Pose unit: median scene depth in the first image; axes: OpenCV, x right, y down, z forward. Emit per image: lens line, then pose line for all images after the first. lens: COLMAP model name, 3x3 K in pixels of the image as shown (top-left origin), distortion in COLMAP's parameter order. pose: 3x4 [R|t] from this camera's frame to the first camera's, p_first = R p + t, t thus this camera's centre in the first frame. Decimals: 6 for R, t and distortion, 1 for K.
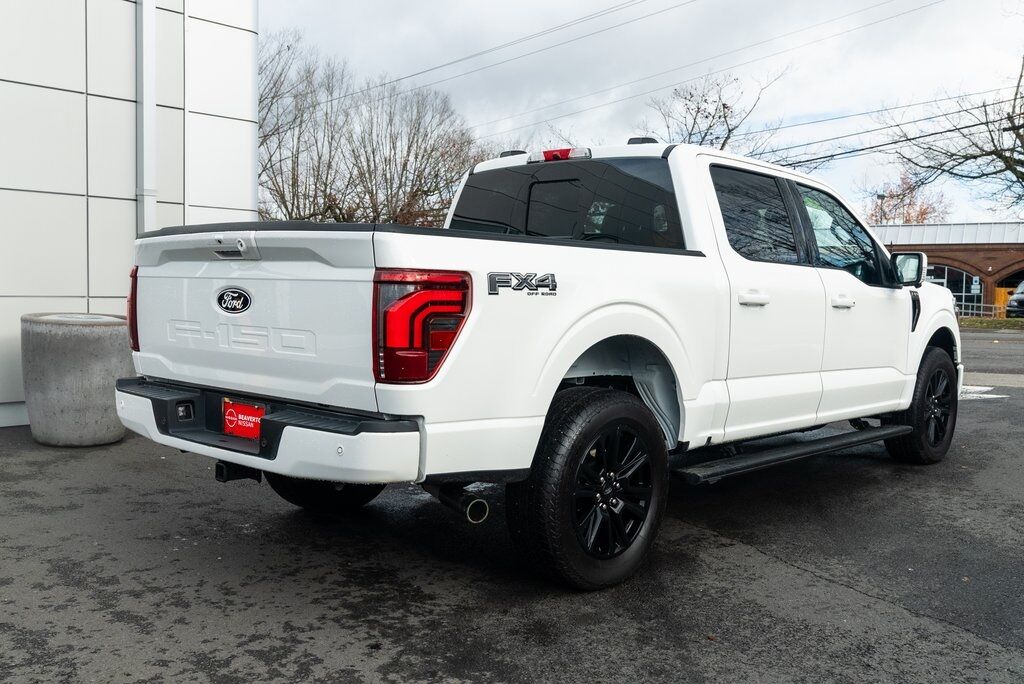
lens RADIAL K [[965.2, 0, 511.9], [0, 965.2, 343.1], [0, 0, 1]] dist [0.002751, 0.000000]
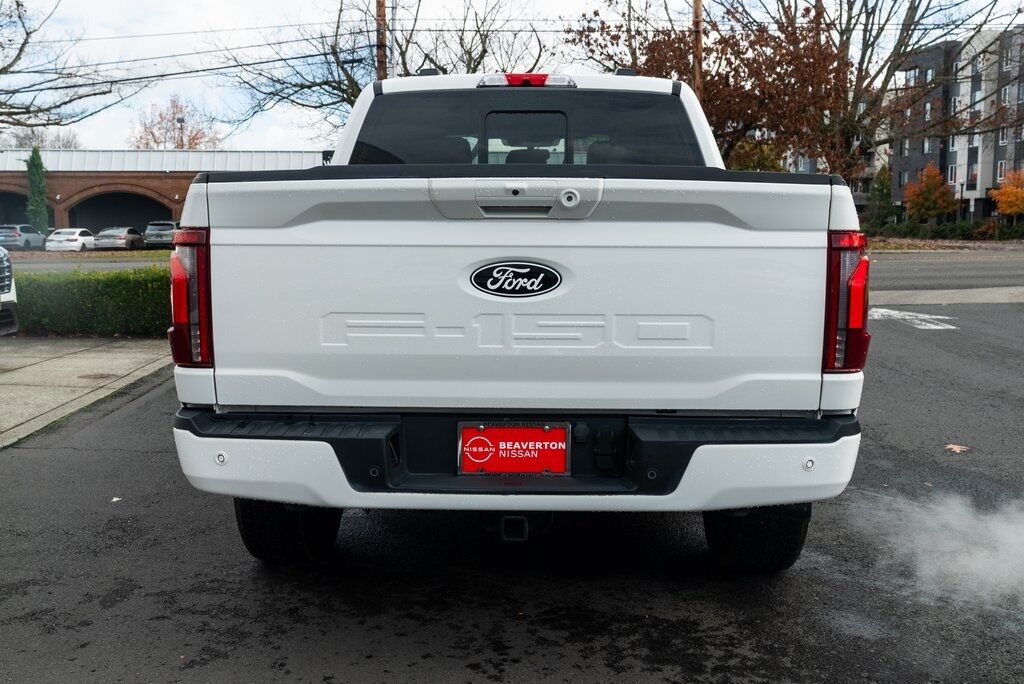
lens RADIAL K [[1012.2, 0, 512.0], [0, 1012.2, 339.2], [0, 0, 1]] dist [-0.000870, 0.000000]
pose [[0.759212, -0.092859, 0.644185, -0.705544], [0.050903, 0.995210, 0.083467, -0.057303], [-0.648850, -0.030578, 0.760302, 0.424610]]
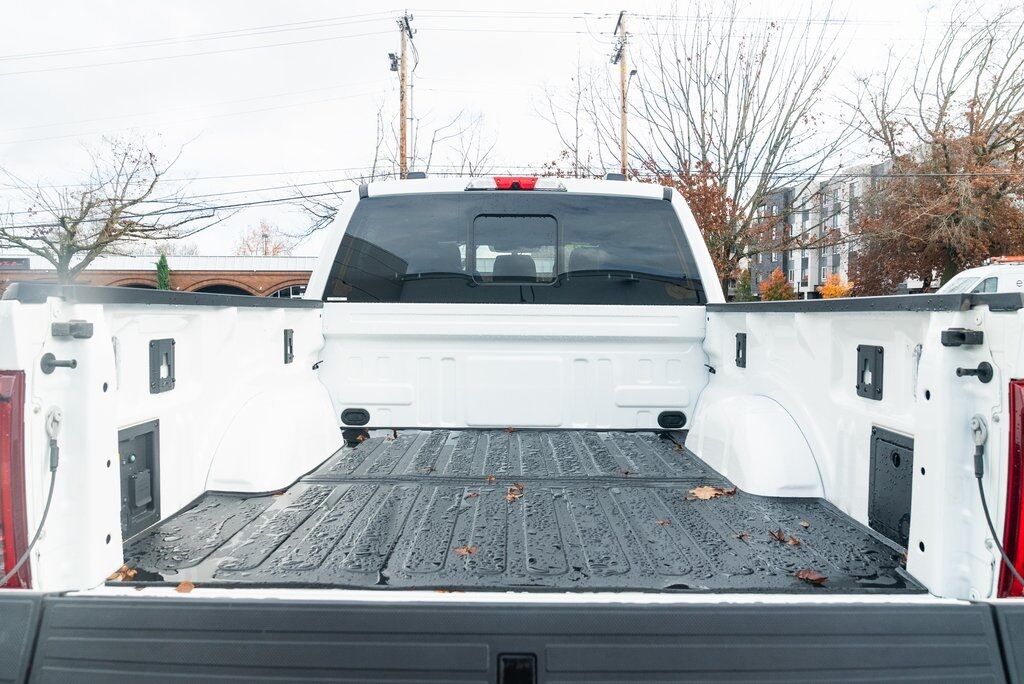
lens RADIAL K [[692.6, 0, 515.2], [0, 692.6, 347.6], [0, 0, 1]] dist [-0.033490, 0.017177]
pose [[0.739412, -0.055404, 0.670970, -0.455171], [0.047698, 0.998415, 0.029878, -0.093781], [-0.671562, 0.009911, 0.740882, 0.724963]]
